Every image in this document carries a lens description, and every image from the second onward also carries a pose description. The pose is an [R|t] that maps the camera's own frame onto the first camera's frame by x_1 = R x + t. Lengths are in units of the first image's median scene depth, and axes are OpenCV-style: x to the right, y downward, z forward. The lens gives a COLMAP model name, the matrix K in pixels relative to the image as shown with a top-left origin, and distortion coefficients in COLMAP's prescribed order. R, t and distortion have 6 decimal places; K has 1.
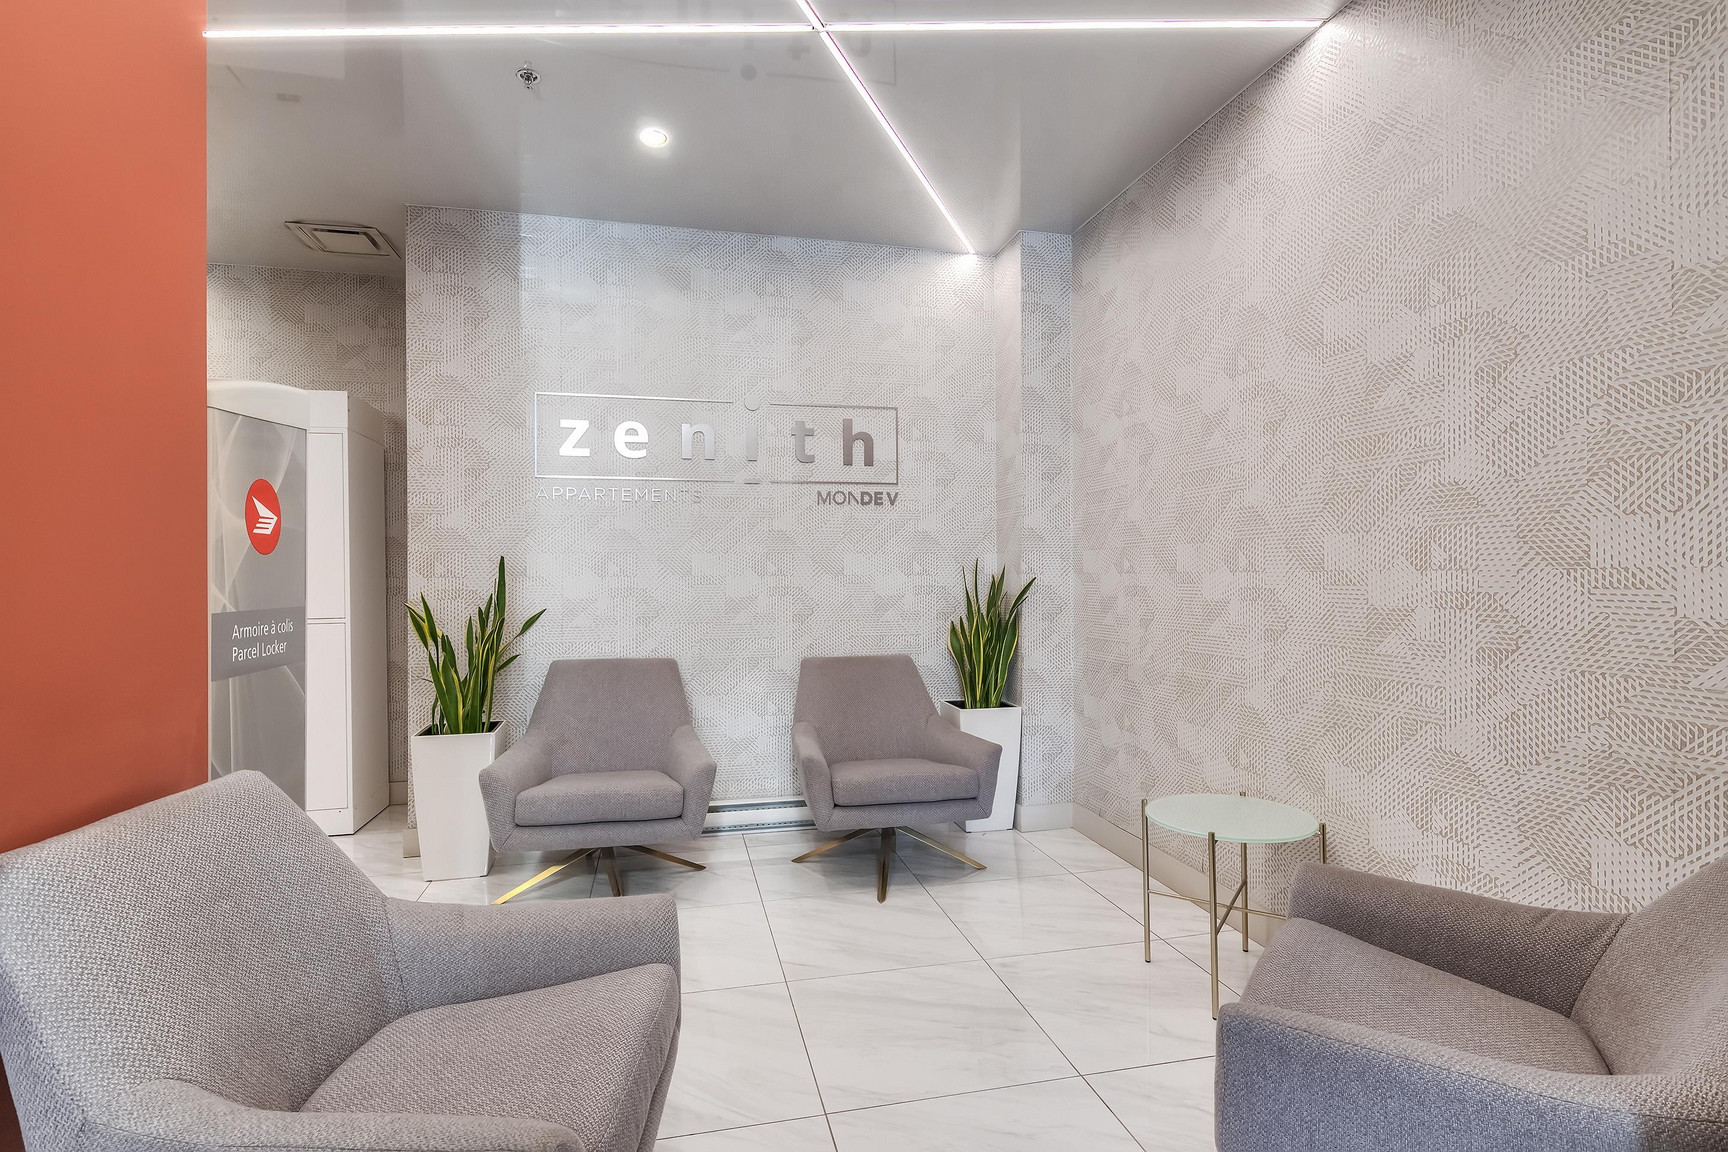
lens RADIAL K [[824.6, 0, 864.0], [0, 824.6, 576.0], [0, 0, 1]] dist [-0.000023, -0.000147]
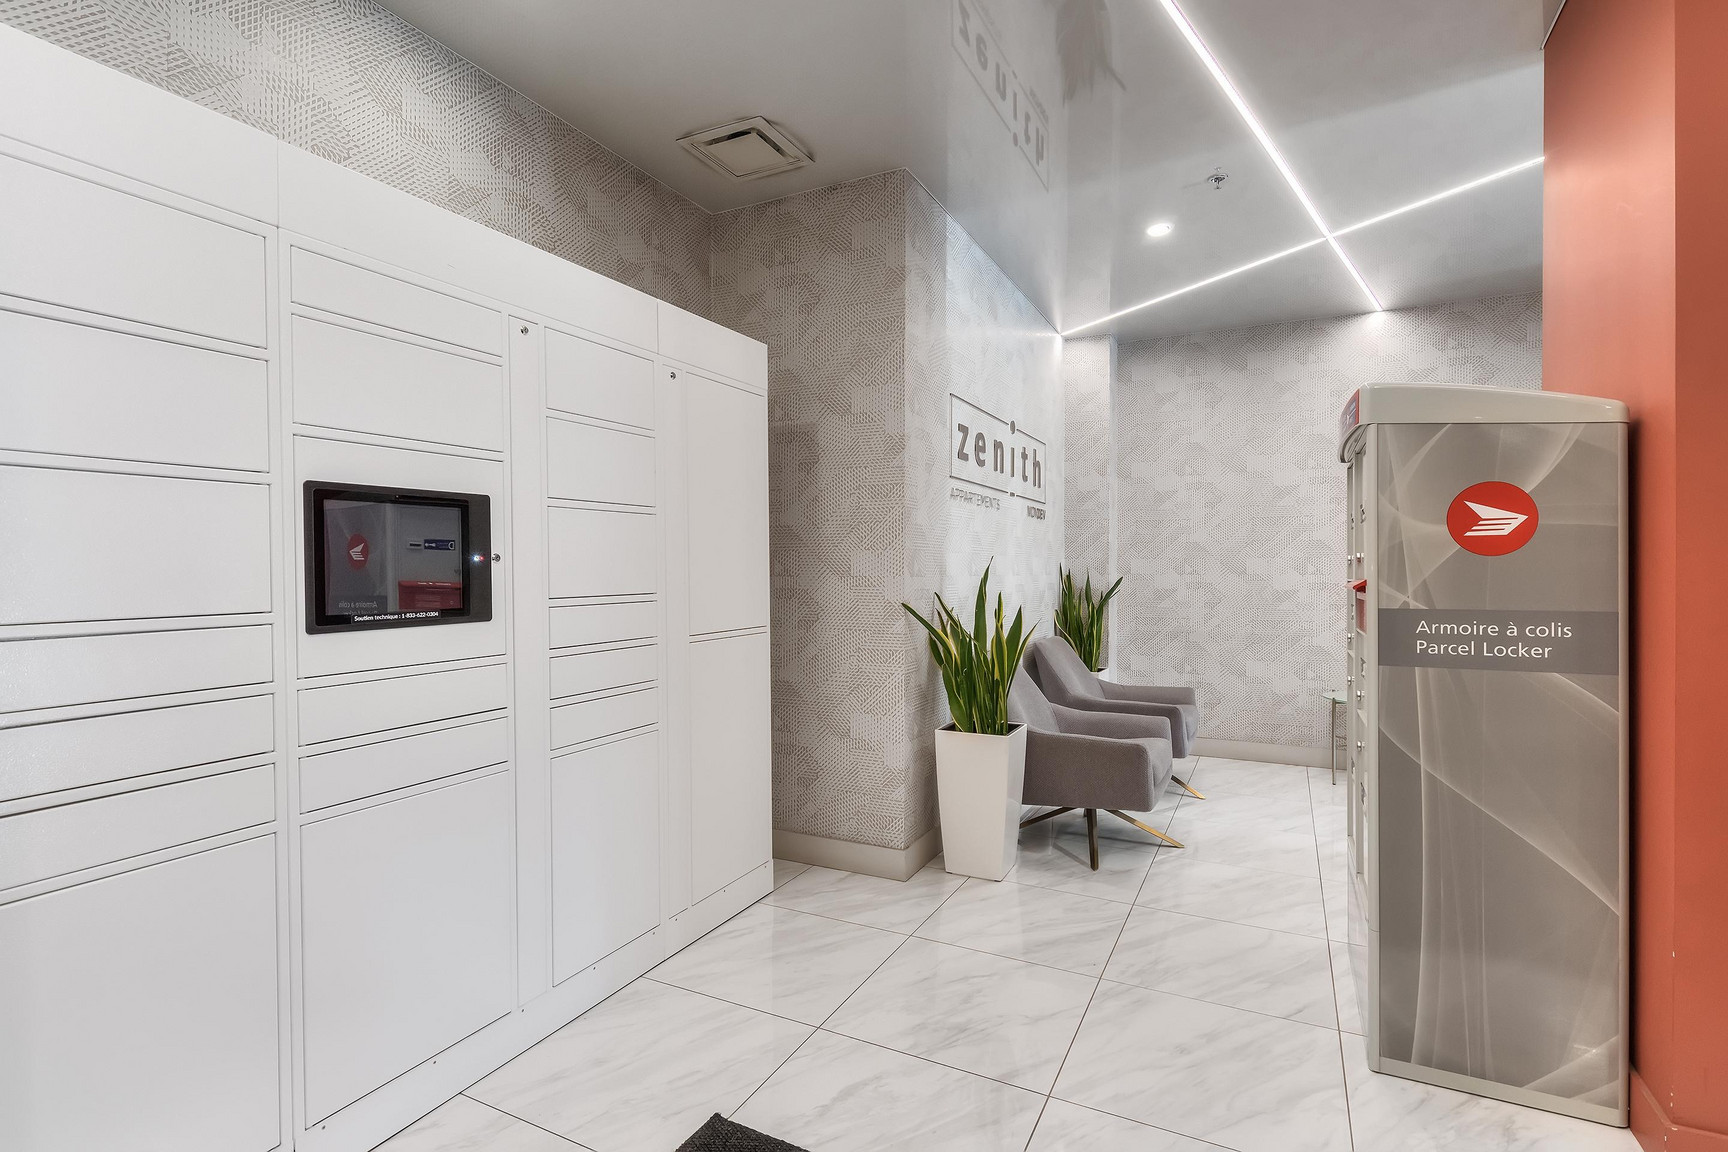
lens RADIAL K [[819.5, 0, 864.0], [0, 819.5, 576.0], [0, 0, 1]] dist [0.004326, -0.000124]
pose [[0.637173, -0.005654, 0.770700, -1.328596], [-0.000744, 0.999968, 0.007951, -0.012889], [-0.770720, -0.005640, 0.637149, 0.483208]]
